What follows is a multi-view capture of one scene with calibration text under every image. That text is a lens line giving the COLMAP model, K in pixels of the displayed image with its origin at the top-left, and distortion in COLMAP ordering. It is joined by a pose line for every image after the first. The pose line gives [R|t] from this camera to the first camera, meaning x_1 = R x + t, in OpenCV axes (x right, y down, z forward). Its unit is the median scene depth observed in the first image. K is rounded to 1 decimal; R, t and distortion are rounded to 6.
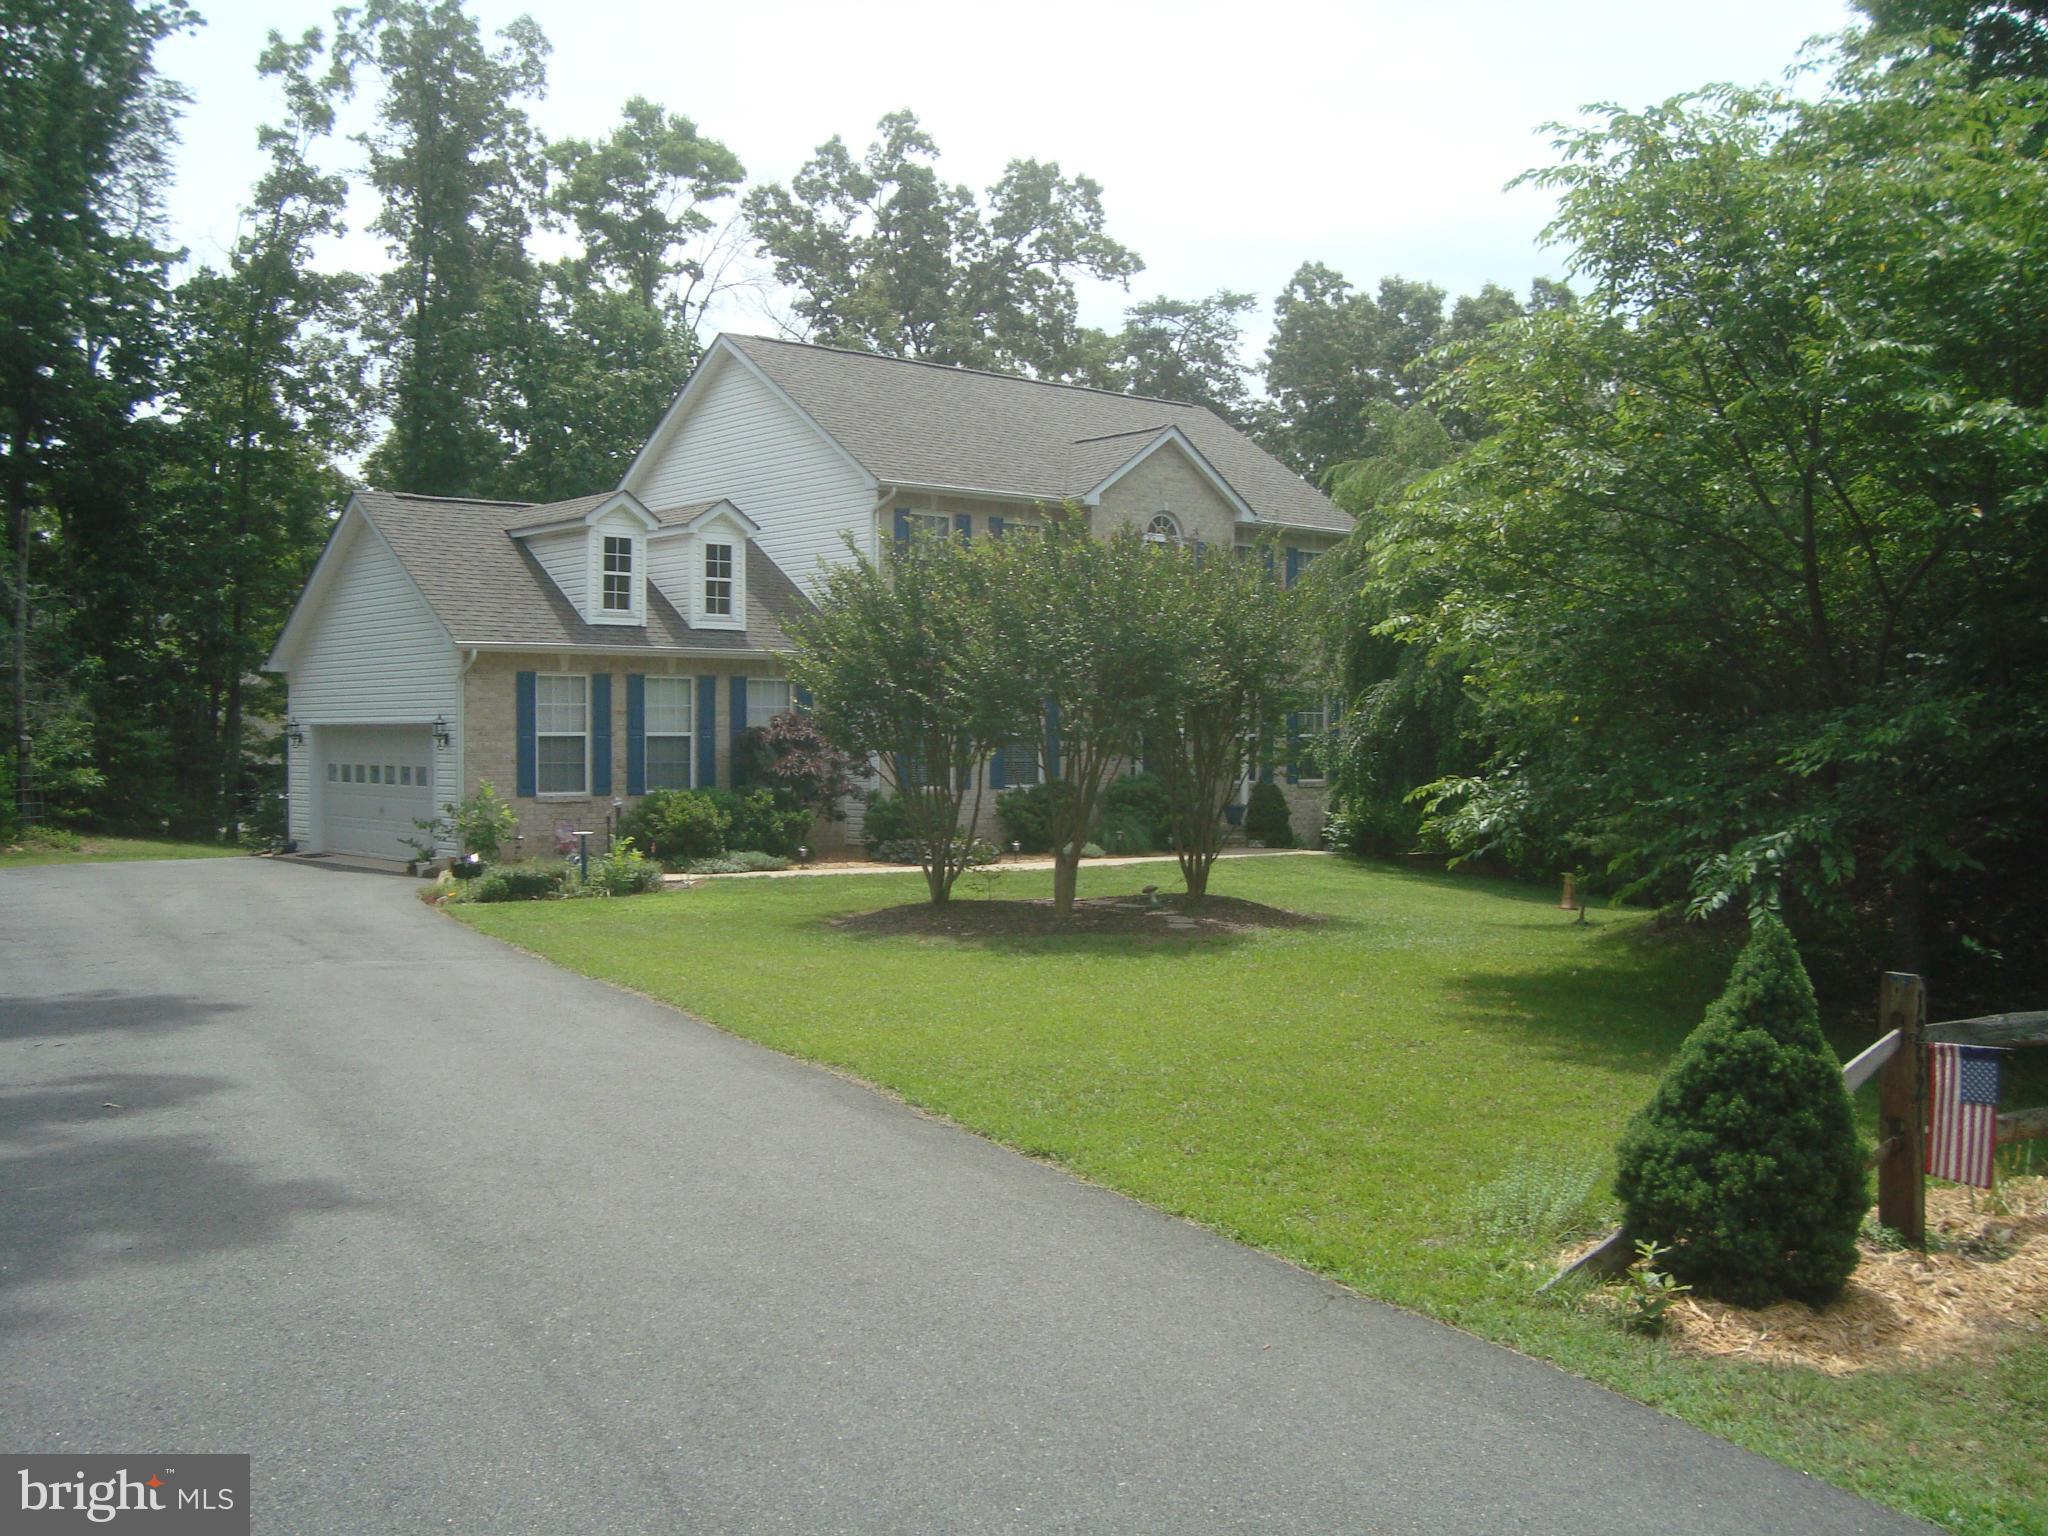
lens RADIAL K [[1997.6, 0, 1023.2], [0, 1997.6, 735.7], [0, 0, 1]] dist [-0.208267, 0.231225]
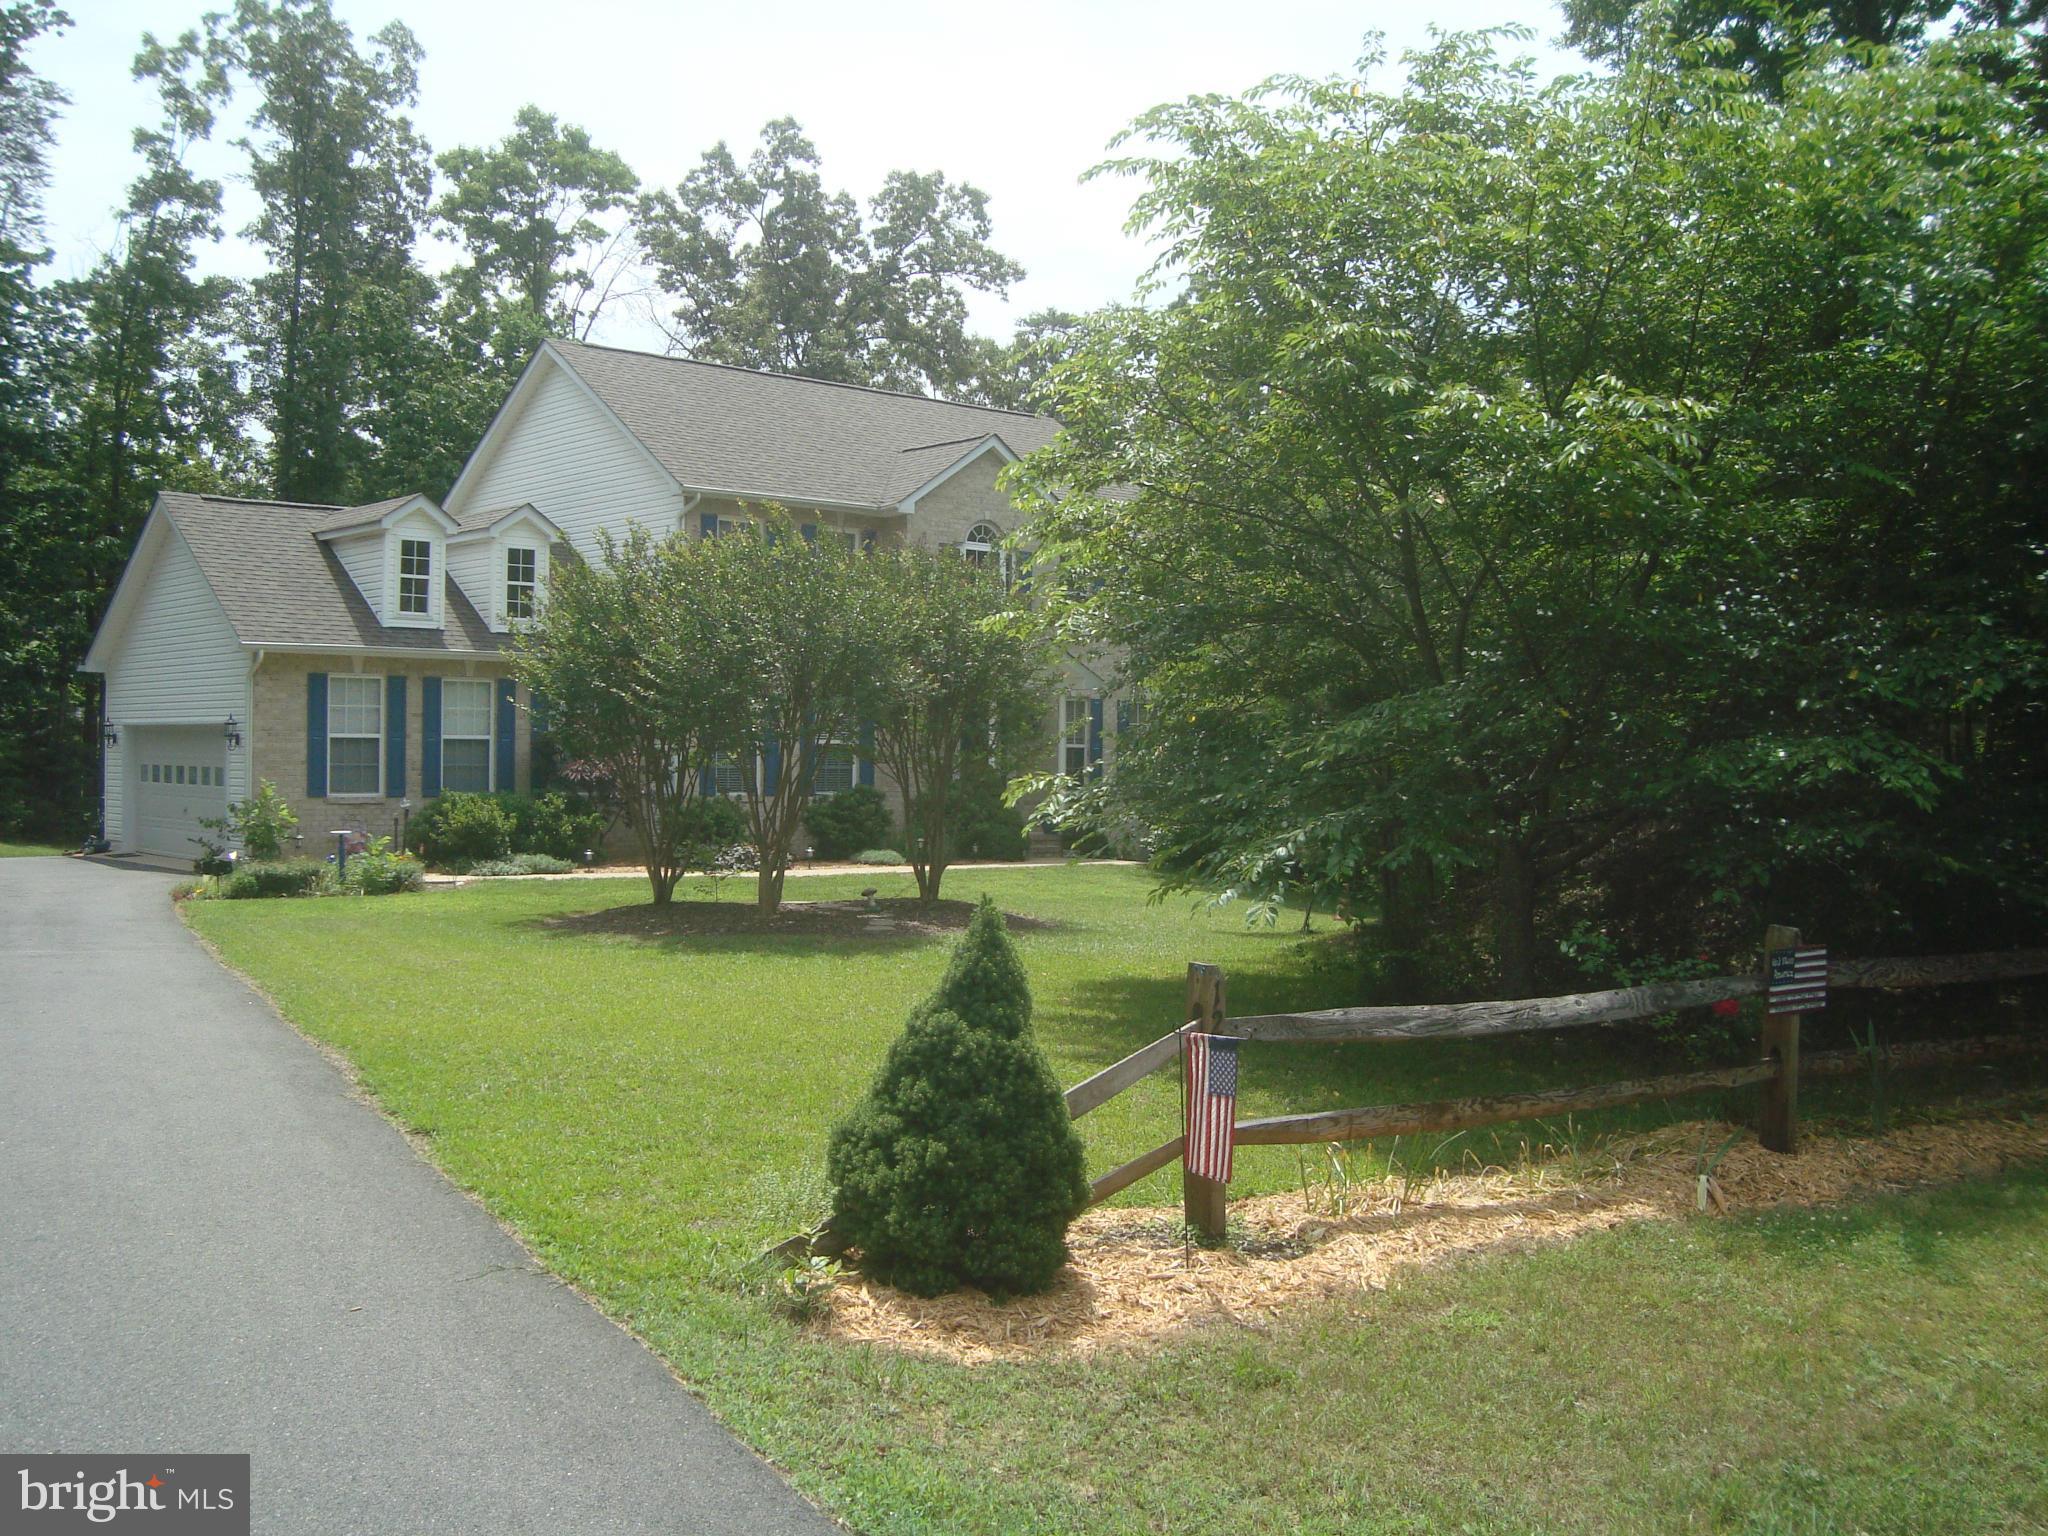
lens RADIAL K [[1997.6, 0, 1023.2], [0, 1997.6, 735.7], [0, 0, 1]] dist [-0.208267, 0.231225]
pose [[0.999794, 0.009550, 0.017922, 0.053971], [-0.009392, 0.999917, -0.008854, 0.002911], [-0.018005, 0.008684, 0.999800, 0.000321]]
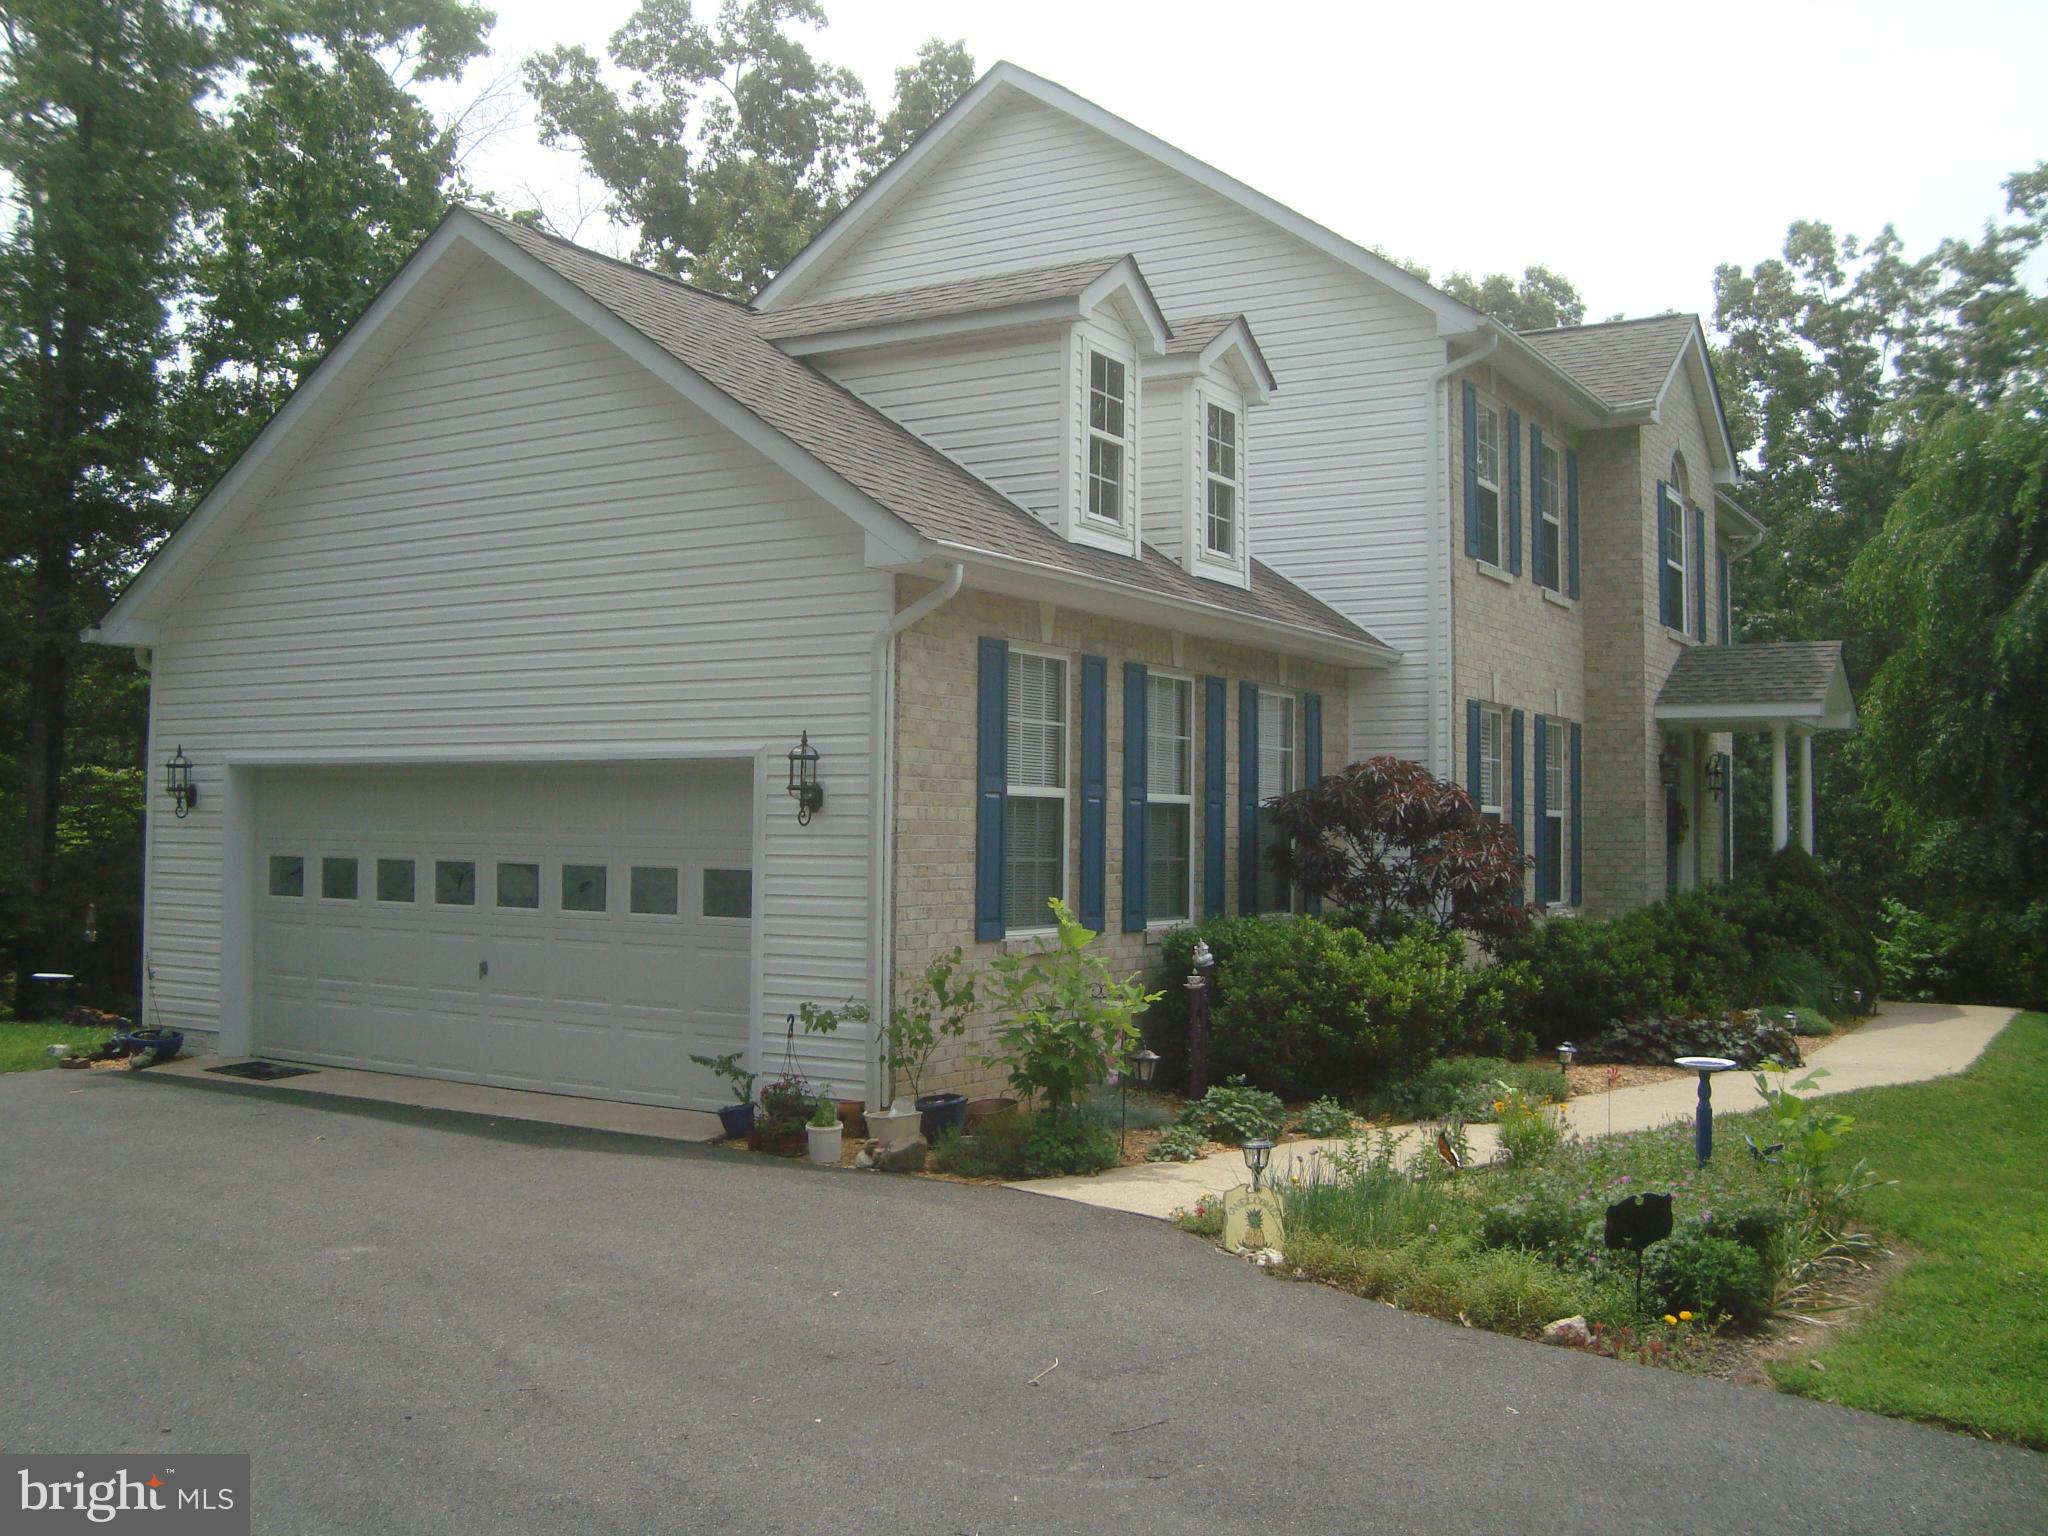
lens RADIAL K [[1997.6, 0, 1023.2], [0, 1997.6, 735.7], [0, 0, 1]] dist [-0.208267, 0.231225]
pose [[0.950874, 0.025804, 0.308499, -0.224649], [-0.009901, 0.998545, -0.053005, 0.005996], [-0.309418, 0.047347, 0.949747, 0.362887]]
